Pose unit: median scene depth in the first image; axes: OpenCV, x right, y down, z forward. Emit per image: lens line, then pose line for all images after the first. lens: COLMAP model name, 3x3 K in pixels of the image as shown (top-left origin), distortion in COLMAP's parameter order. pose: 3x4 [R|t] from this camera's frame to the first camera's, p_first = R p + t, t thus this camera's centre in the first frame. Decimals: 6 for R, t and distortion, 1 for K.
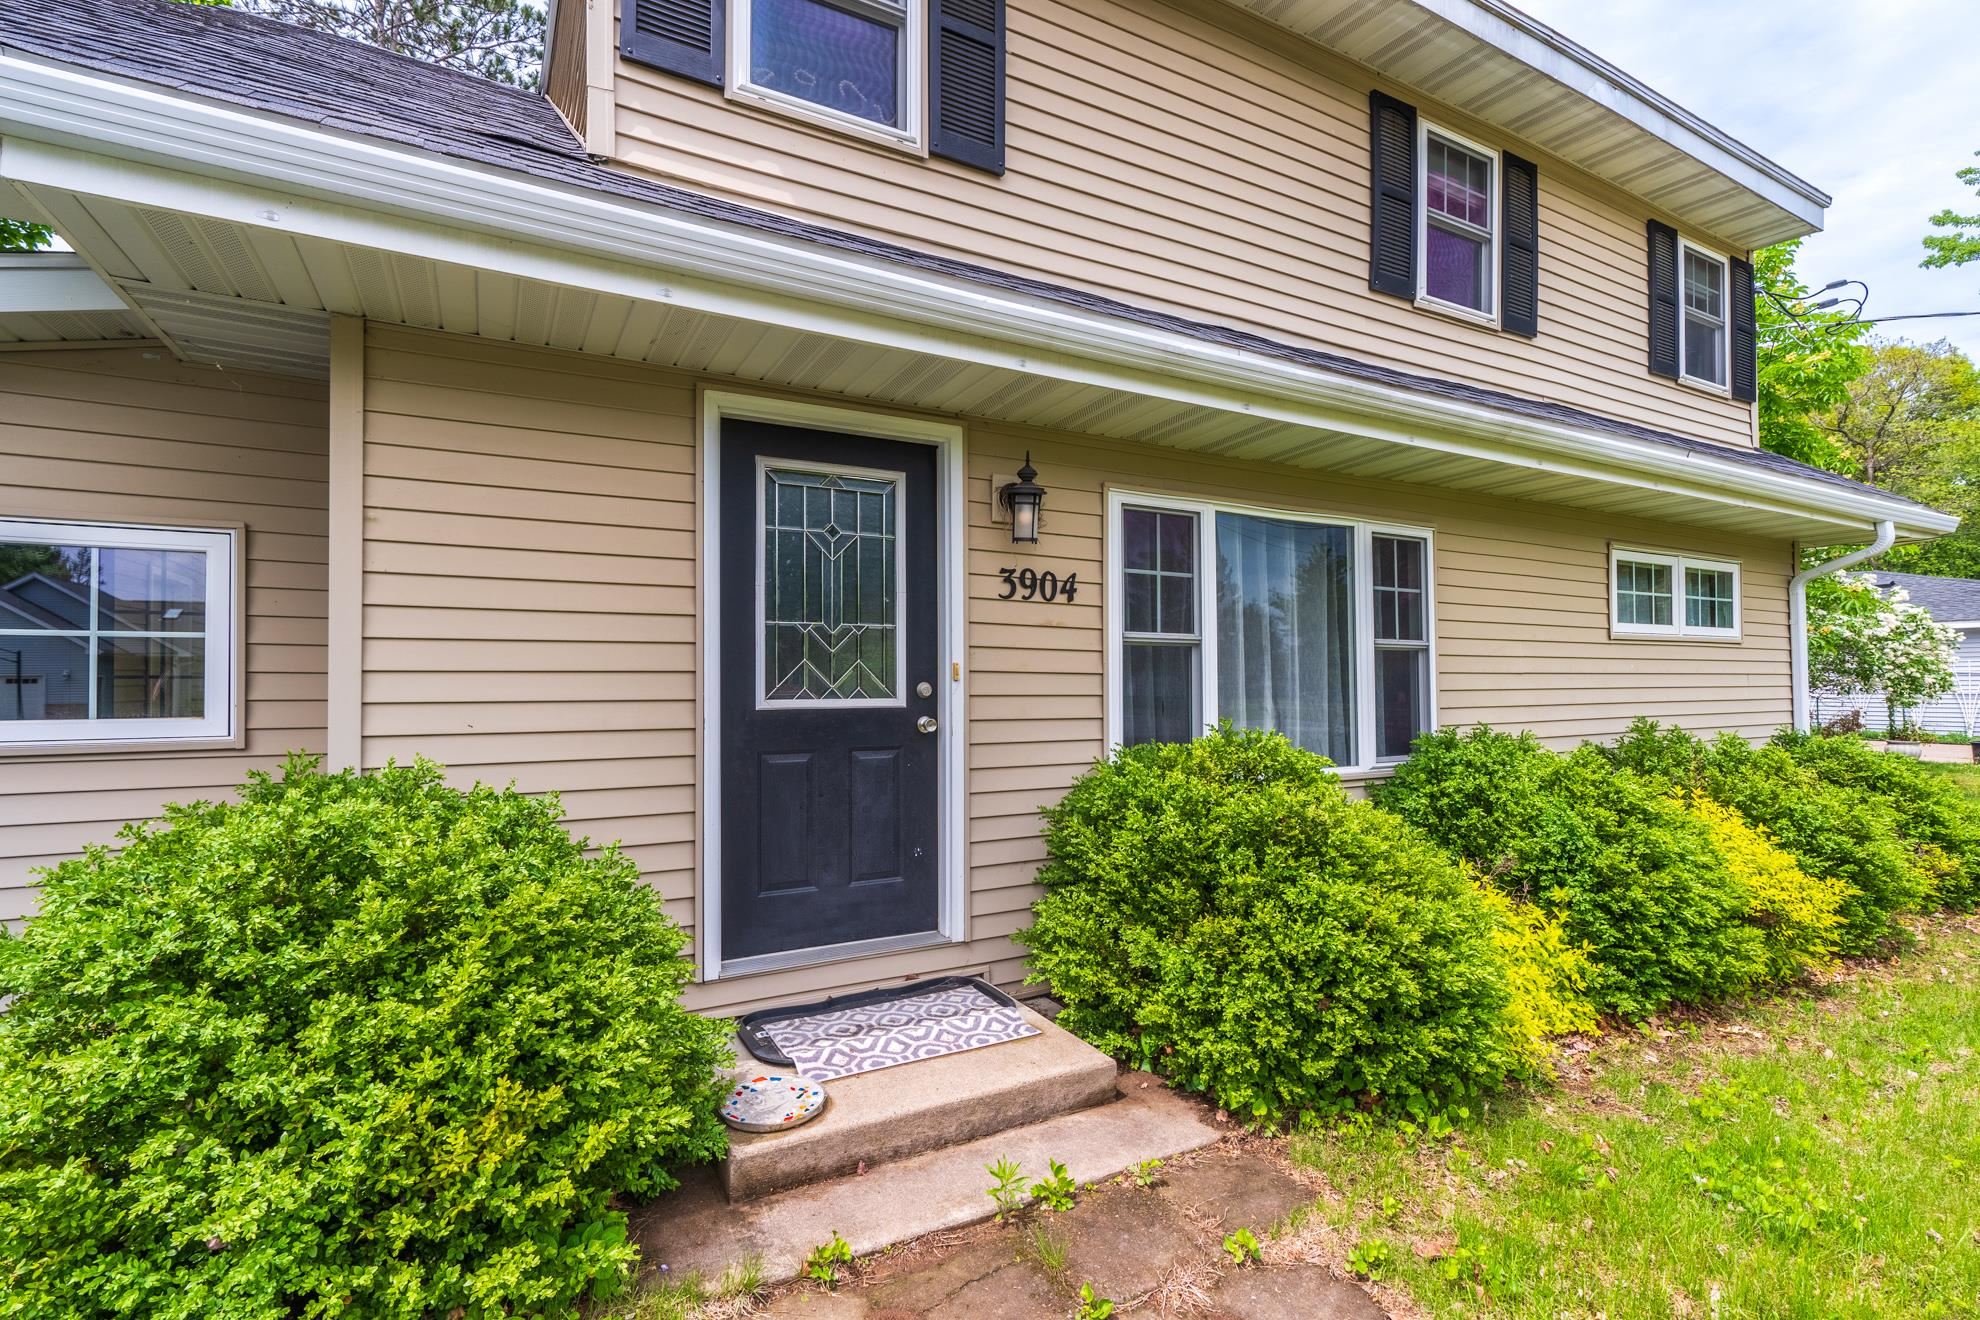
lens RADIAL K [[898.5, 0, 990.0], [0, 898.5, 660.0], [0, 0, 1]] dist [0.002446, 0.000208]
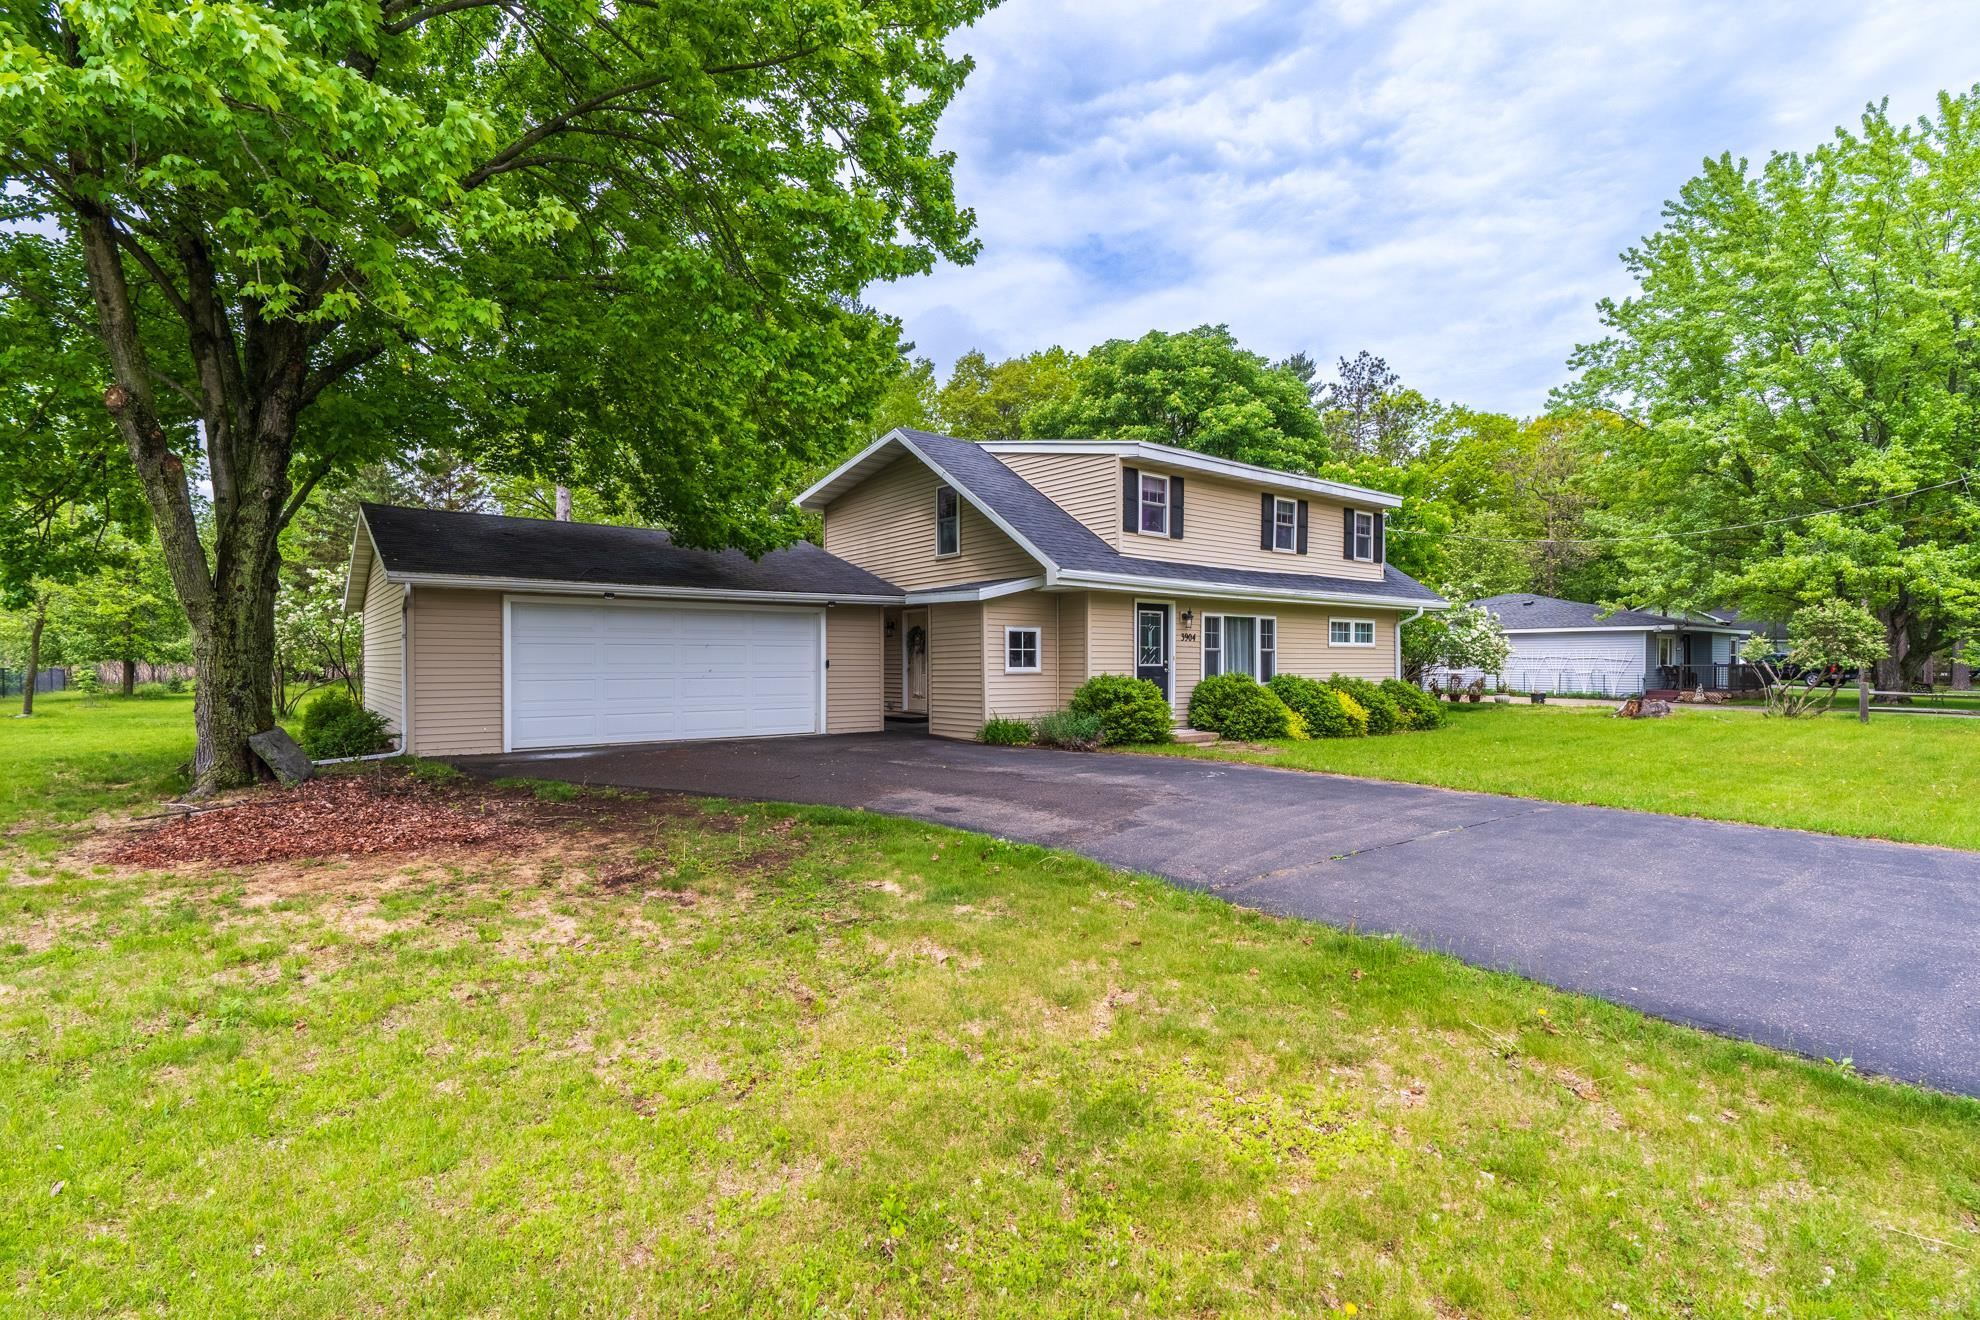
lens RADIAL K [[976.6, 0, 990.0], [0, 976.6, 660.0], [0, 0, 1]] dist [-0.000007, -0.000004]
pose [[0.983292, 0.005798, 0.181942, -1.476569], [-0.010290, 0.999665, 0.023752, -0.066575], [-0.181743, -0.025227, 0.983022, -2.894788]]
